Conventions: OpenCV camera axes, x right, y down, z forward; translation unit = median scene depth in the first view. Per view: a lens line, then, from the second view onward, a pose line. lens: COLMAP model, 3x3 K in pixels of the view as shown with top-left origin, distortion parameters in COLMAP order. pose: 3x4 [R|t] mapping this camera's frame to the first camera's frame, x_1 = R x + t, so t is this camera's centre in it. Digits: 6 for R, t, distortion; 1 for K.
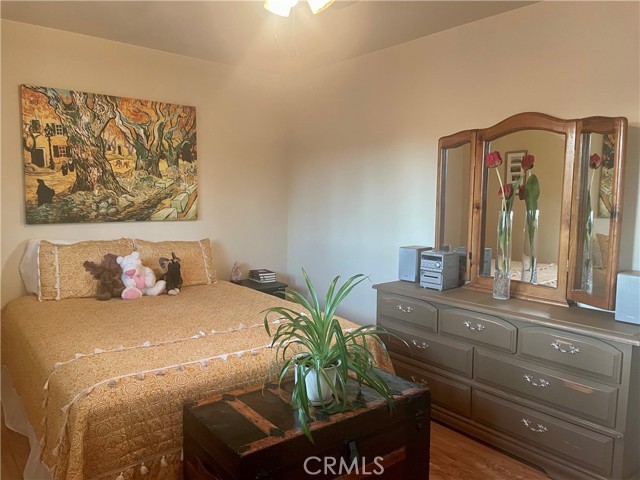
lens RADIAL K [[486.2, 0, 320.2], [0, 486.2, 239.3], [0, 0, 1]] dist [0.008733, -0.025097]
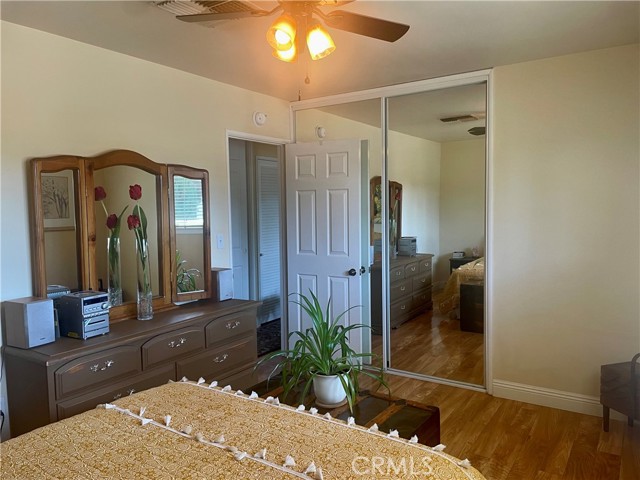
lens RADIAL K [[486.2, 0, 320.2], [0, 486.2, 241.0], [0, 0, 1]] dist [0.008733, -0.025097]
pose [[-0.308192, -0.072411, 0.948564, -0.722353], [0.094936, 0.989781, 0.106402, -0.123304], [-0.946575, 0.122845, -0.298168, 0.877086]]
